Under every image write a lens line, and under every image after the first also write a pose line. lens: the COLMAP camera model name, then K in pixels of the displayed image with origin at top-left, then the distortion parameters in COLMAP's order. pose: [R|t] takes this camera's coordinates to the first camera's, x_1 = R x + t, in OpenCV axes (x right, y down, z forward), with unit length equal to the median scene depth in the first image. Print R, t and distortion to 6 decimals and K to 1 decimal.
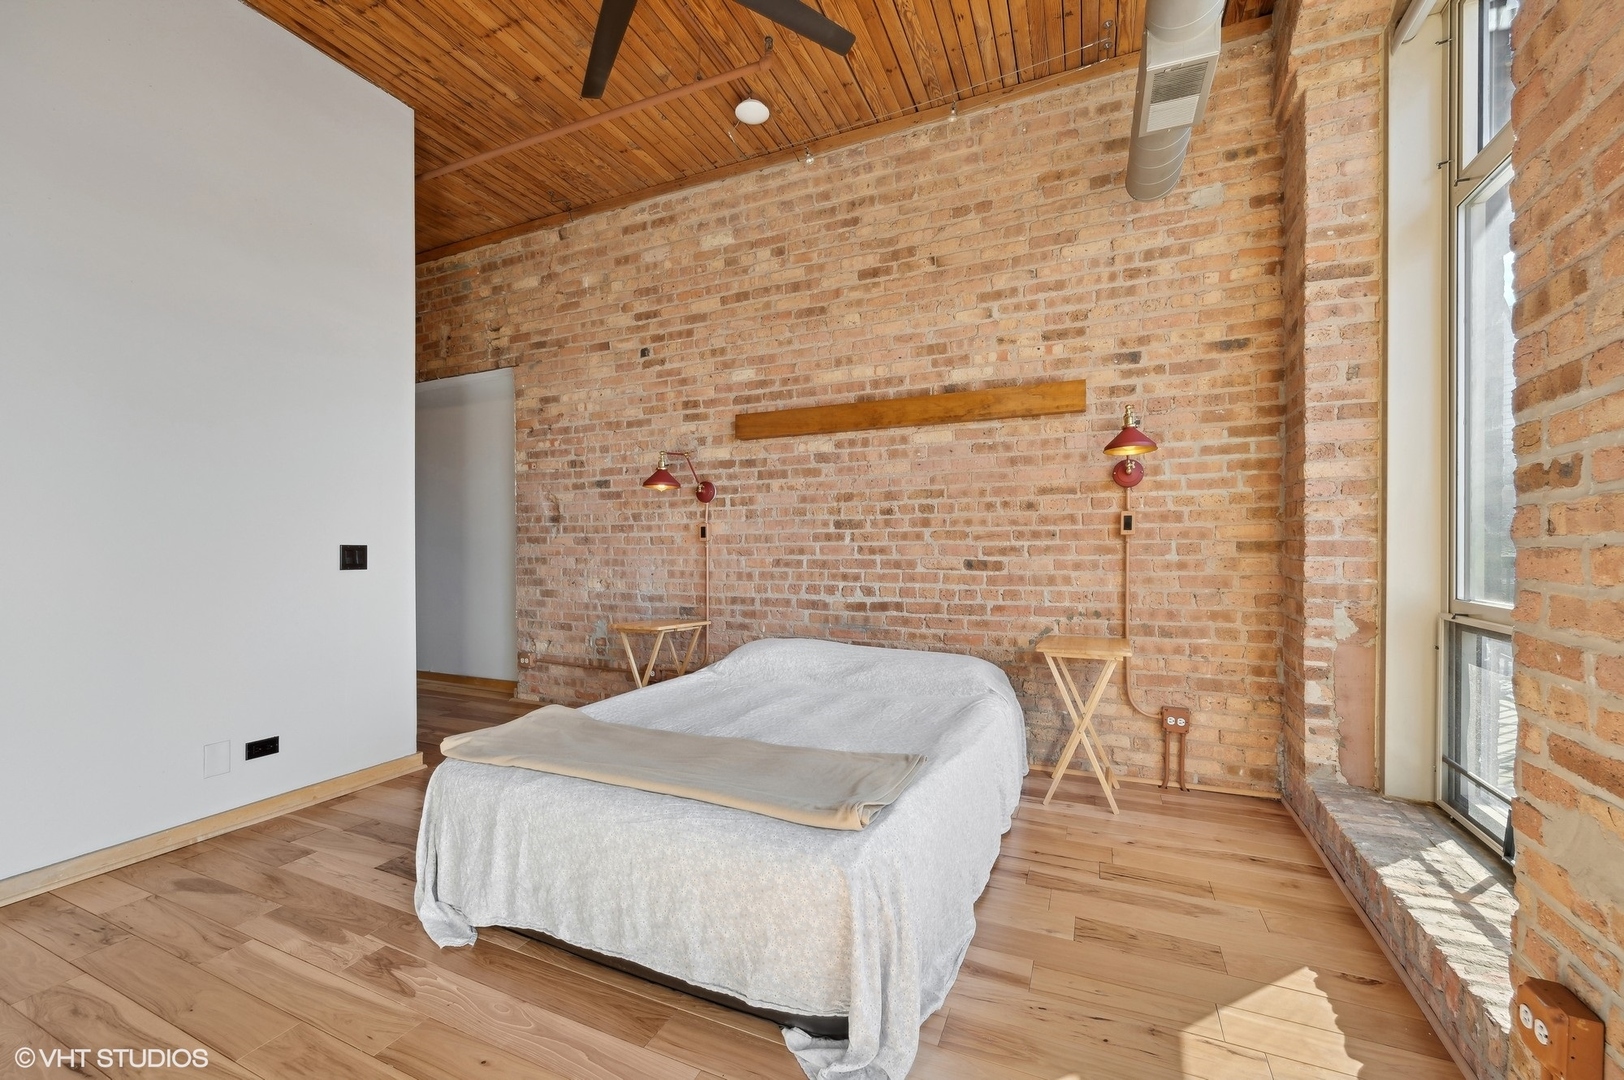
lens RADIAL K [[634.7, 0, 813.5], [0, 634.7, 543.9], [0, 0, 1]] dist [0.000155, 0.000038]
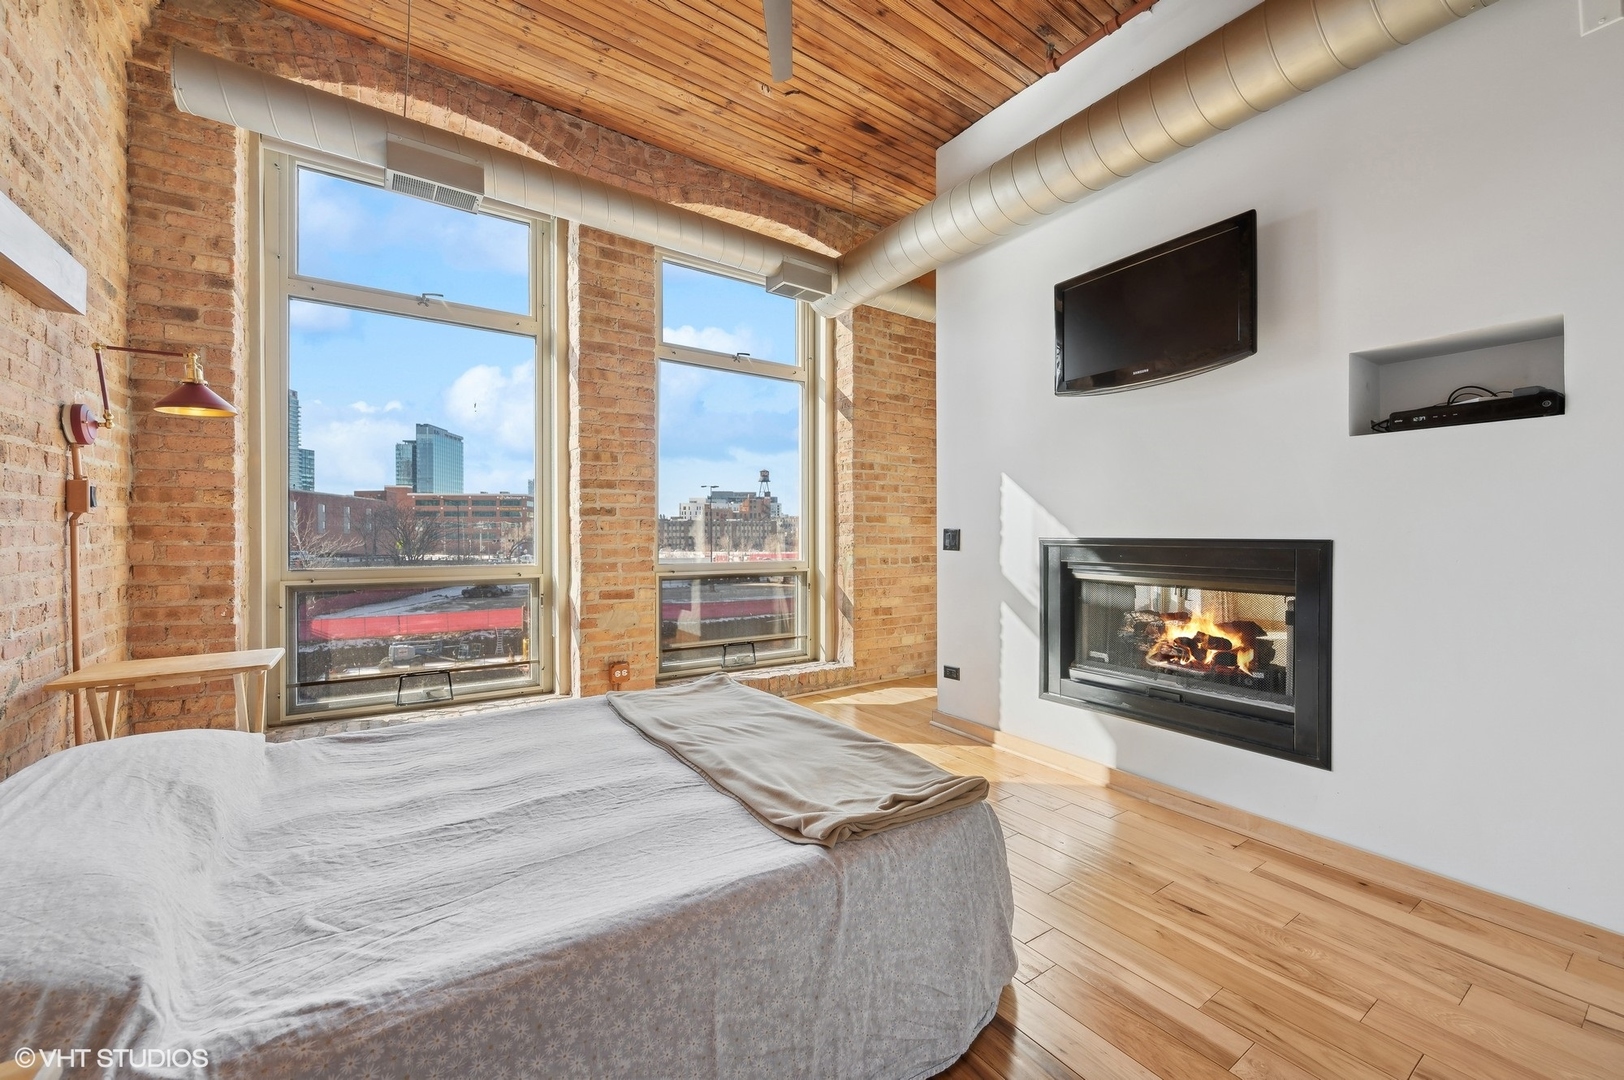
lens RADIAL K [[634.7, 0, 811.7], [0, 634.7, 539.2], [0, 0, 1]] dist [0.000155, 0.000038]
pose [[-0.858217, -0.004882, 0.513265, -1.437372], [-0.003015, 0.999985, 0.004470, 0.014626], [-0.513279, 0.002289, -0.858219, 3.255699]]
